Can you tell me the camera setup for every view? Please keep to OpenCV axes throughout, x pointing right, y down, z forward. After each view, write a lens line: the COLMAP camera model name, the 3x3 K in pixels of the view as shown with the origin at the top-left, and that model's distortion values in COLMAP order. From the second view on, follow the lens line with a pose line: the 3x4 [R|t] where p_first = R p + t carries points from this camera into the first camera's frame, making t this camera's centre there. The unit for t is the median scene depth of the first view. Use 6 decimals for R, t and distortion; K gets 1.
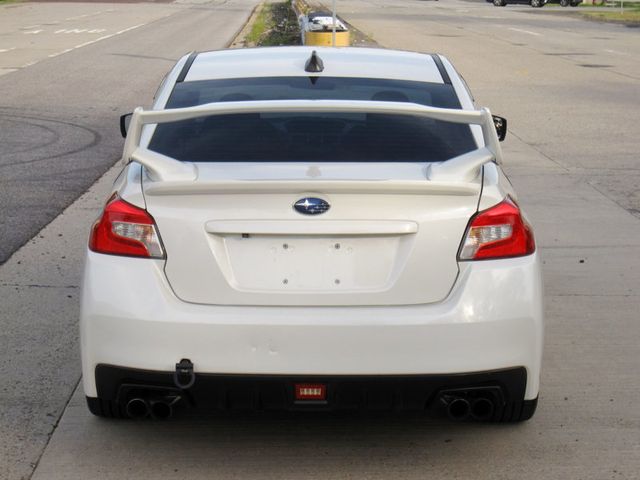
lens RADIAL K [[1533.8, 0, 320.0], [0, 1533.8, 240.0], [0, 0, 1]] dist [-0.101065, 0.141556]
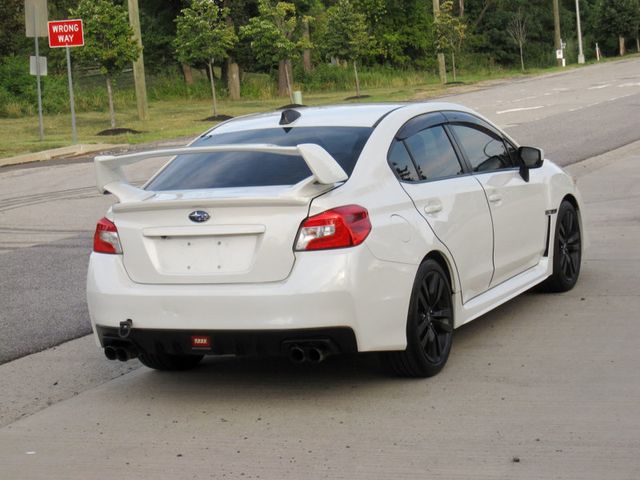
lens RADIAL K [[1533.8, 0, 320.0], [0, 1533.8, 240.0], [0, 0, 1]] dist [-0.101065, 0.141556]
pose [[0.897920, -0.026748, -0.439344, 0.745512], [0.012065, 0.999272, -0.036179, 0.055539], [0.439992, 0.027185, 0.897590, -0.283229]]
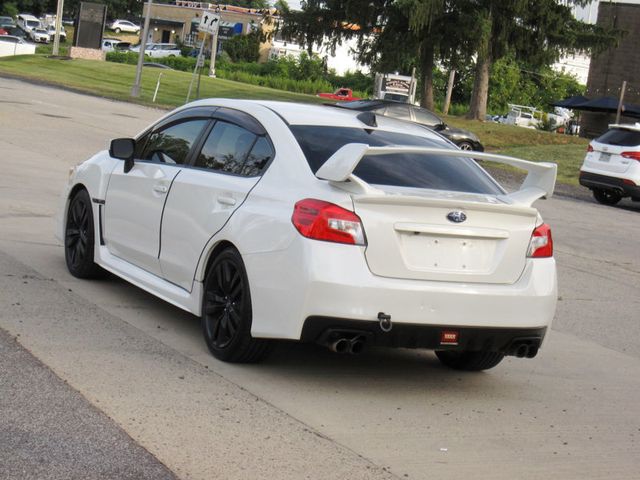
lens RADIAL K [[1533.8, 0, 320.0], [0, 1533.8, 240.0], [0, 0, 1]] dist [-0.101065, 0.141556]
pose [[0.888114, 0.056969, 0.456078, -0.825933], [-0.049903, 0.998374, -0.027533, 0.050222], [-0.456906, 0.001693, 0.889514, -0.316052]]
